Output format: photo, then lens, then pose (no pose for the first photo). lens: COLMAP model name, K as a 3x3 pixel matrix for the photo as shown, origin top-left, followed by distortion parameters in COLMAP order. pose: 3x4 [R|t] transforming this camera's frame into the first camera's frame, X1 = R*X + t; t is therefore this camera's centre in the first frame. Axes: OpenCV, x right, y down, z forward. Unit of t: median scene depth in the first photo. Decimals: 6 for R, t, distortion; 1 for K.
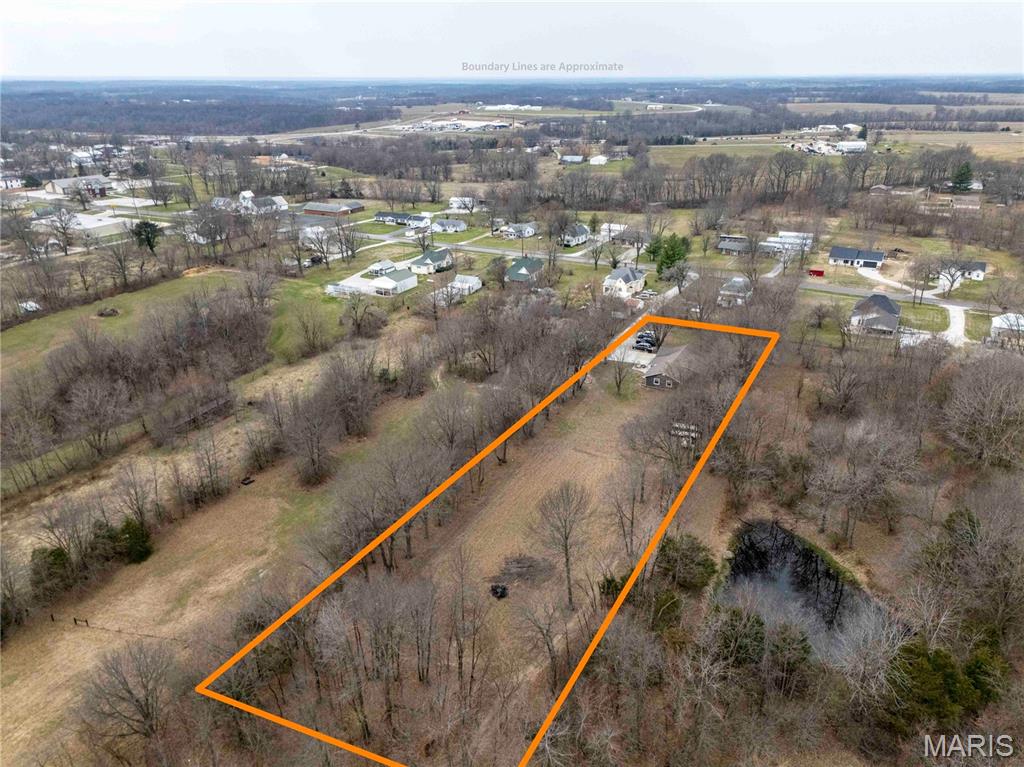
lens RADIAL K [[751.3, 0, 511.6], [0, 751.3, 387.1], [0, 0, 1]] dist [0.060704, -0.043921]
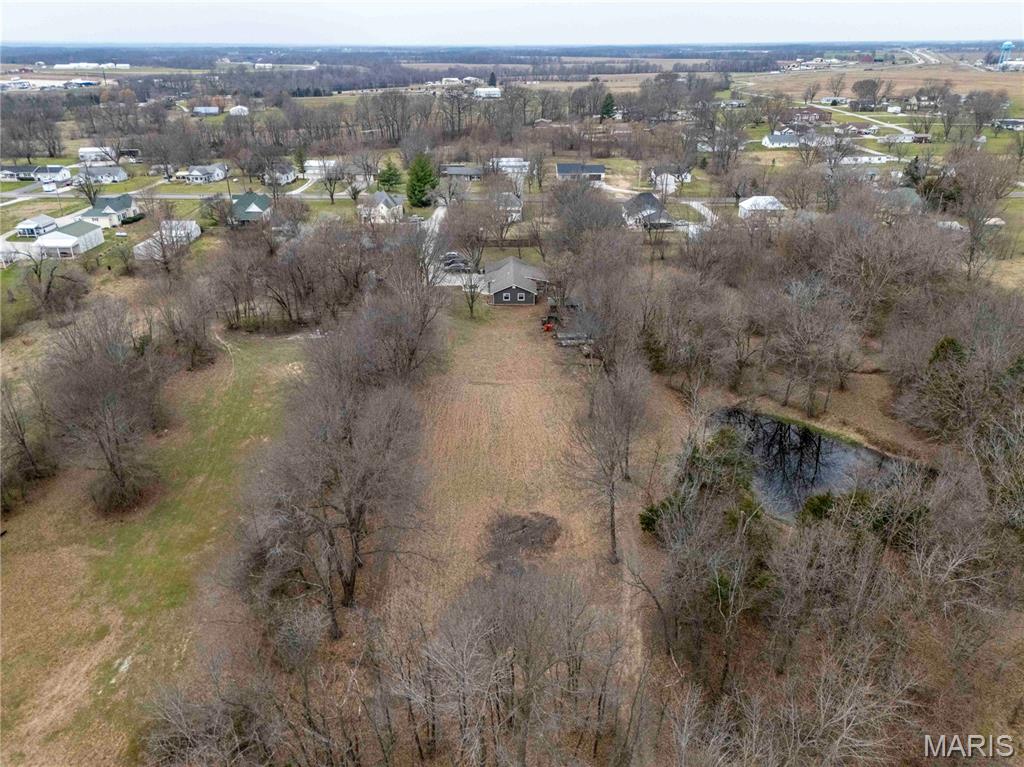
lens RADIAL K [[751.3, 0, 513.8], [0, 751.3, 381.2], [0, 0, 1]] dist [0.060704, -0.043921]
pose [[0.880146, -0.188066, 0.435860, -0.115343], [0.176222, 0.982008, 0.067869, 0.018679], [-0.440782, 0.017074, 0.897452, 0.140157]]
